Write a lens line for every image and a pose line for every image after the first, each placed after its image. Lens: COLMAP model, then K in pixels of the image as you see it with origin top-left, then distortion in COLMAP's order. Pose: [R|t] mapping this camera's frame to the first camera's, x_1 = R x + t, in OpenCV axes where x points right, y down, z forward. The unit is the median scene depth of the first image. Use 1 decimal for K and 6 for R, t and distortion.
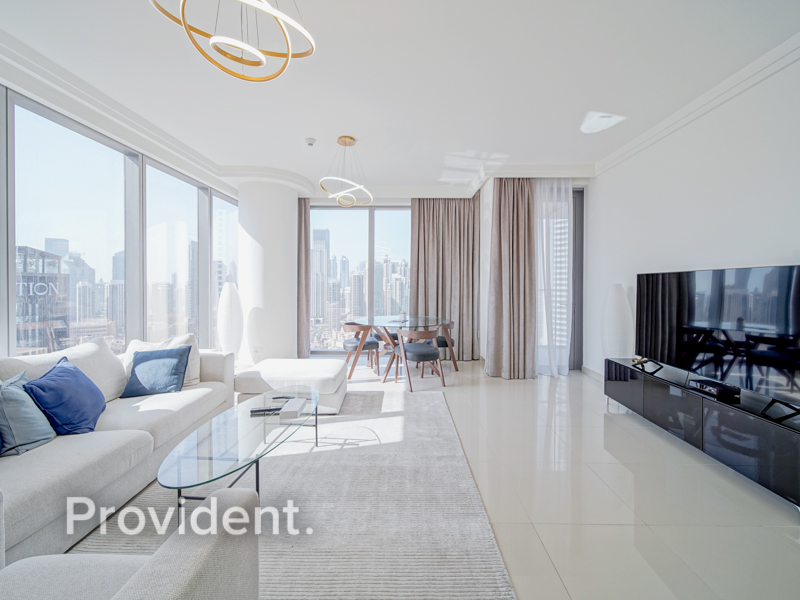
lens RADIAL K [[317.0, 0, 402.3], [0, 317.0, 290.6], [0, 0, 1]] dist [0.000725, 0.000165]
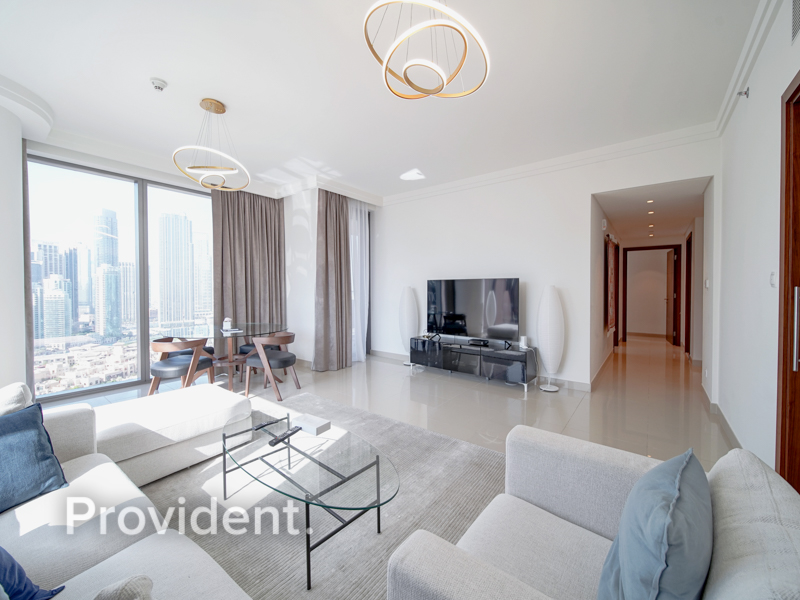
lens RADIAL K [[327.2, 0, 395.3], [0, 327.2, 294.2], [0, 0, 1]] dist [0.000593, 0.000326]
pose [[0.602933, -0.018791, 0.797570, -0.465123], [0.018139, 0.999787, 0.009843, -0.001650], [-0.797586, 0.008533, 0.603145, 0.120778]]
